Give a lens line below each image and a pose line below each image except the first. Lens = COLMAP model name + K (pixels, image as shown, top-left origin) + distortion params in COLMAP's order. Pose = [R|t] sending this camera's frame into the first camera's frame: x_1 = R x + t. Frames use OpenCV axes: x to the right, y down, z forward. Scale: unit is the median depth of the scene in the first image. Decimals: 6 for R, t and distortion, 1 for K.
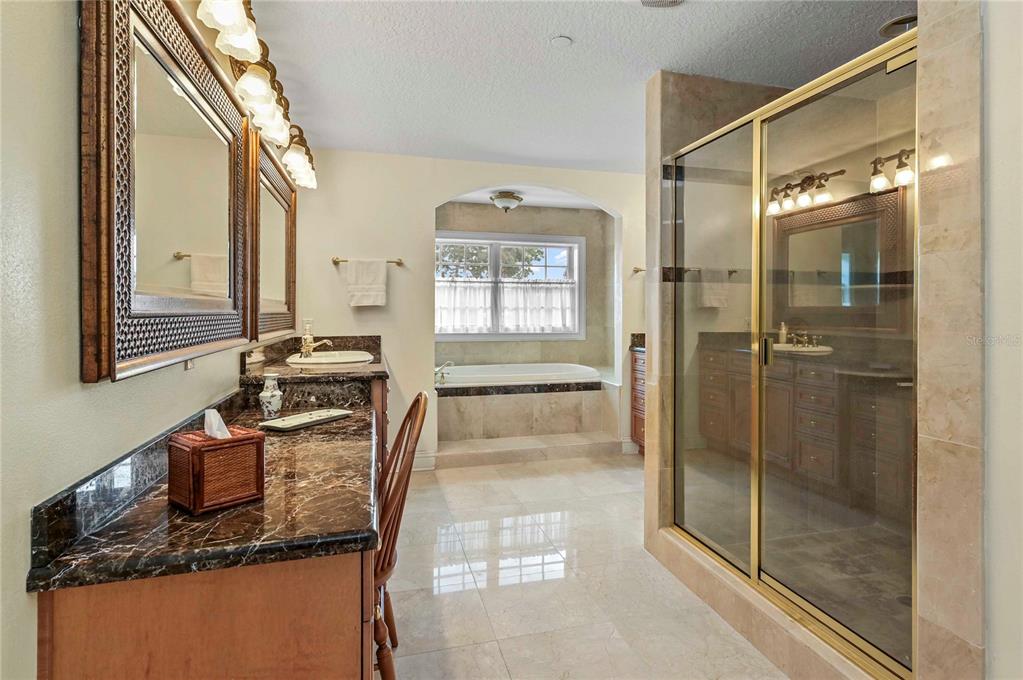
lens RADIAL K [[554.6, 0, 533.0], [0, 554.6, 313.2], [0, 0, 1]] dist [0.000804, 0.000380]
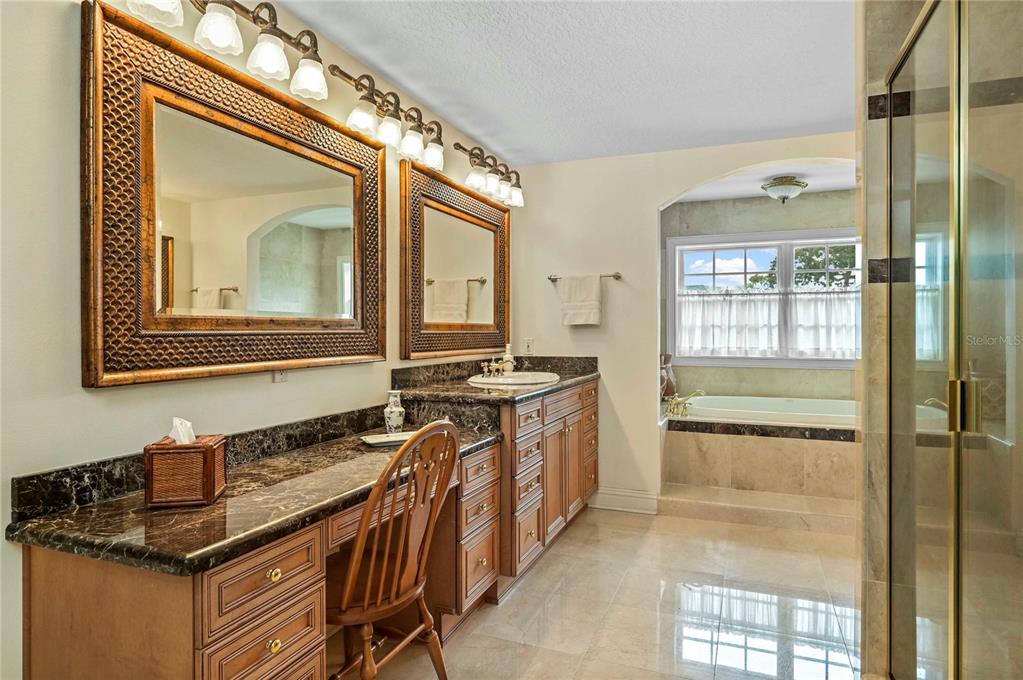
lens RADIAL K [[589.1, 0, 511.4], [0, 589.1, 329.8], [0, 0, 1]] dist [-0.005581, -0.000476]
pose [[0.785356, -0.002086, -0.619041, 0.180868], [-0.000692, 0.999991, -0.004247, -0.000234], [0.619044, 0.003764, 0.785347, 0.124052]]
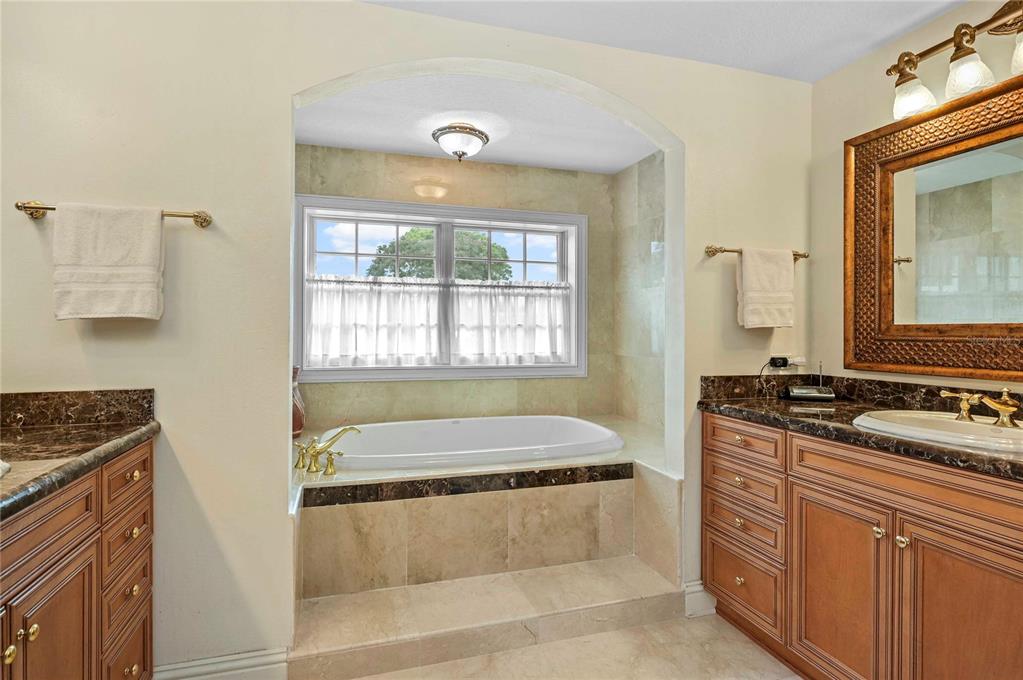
lens RADIAL K [[536.7, 0, 509.8], [0, 536.7, 325.9], [0, 0, 1]] dist [-0.005220, -0.000139]
pose [[0.999857, 0.001755, 0.016838, -0.006272], [-0.001548, 0.999923, -0.012321, -0.002795], [-0.016858, 0.012293, 0.999782, 0.488083]]
